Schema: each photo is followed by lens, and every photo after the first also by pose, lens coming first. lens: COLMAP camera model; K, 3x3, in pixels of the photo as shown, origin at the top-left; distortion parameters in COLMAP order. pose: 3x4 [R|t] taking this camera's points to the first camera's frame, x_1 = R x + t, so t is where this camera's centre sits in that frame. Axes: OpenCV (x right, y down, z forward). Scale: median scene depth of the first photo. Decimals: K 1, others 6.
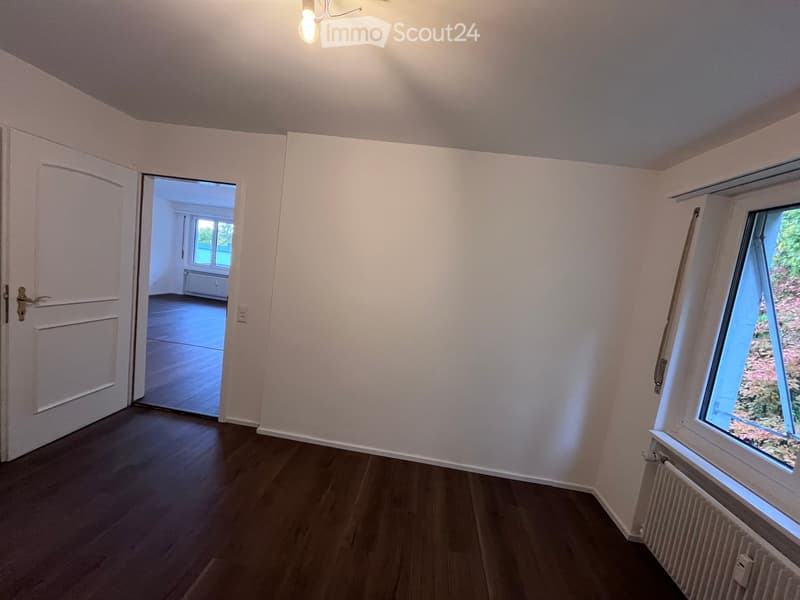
lens RADIAL K [[322.4, 0, 399.0], [0, 322.4, 301.3], [0, 0, 1]] dist [-0.002722, -0.000280]
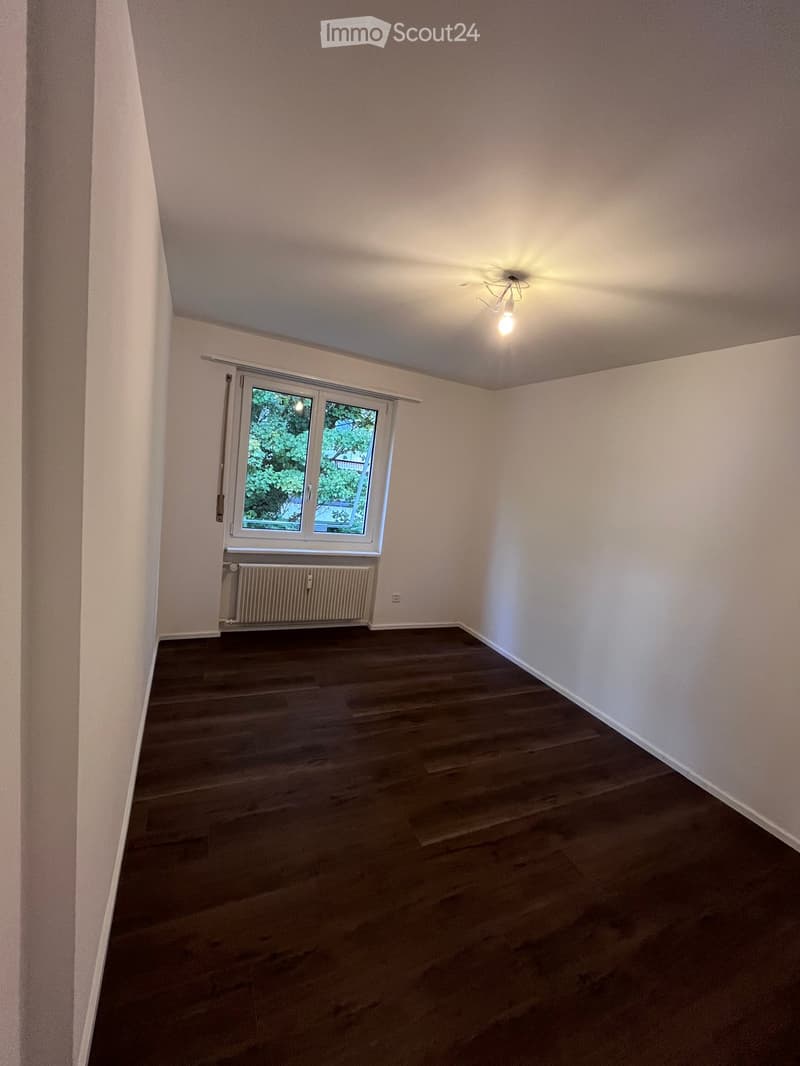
lens RADIAL K [[429.7, 0, 400.0], [0, 429.7, 533.0], [0, 0, 1]] dist [-0.002722, -0.000280]
pose [[-0.483357, -0.314325, 0.817047, -1.023194], [-0.102561, 0.947222, 0.303730, -0.284786], [-0.869395, 0.063013, -0.490083, 1.303329]]
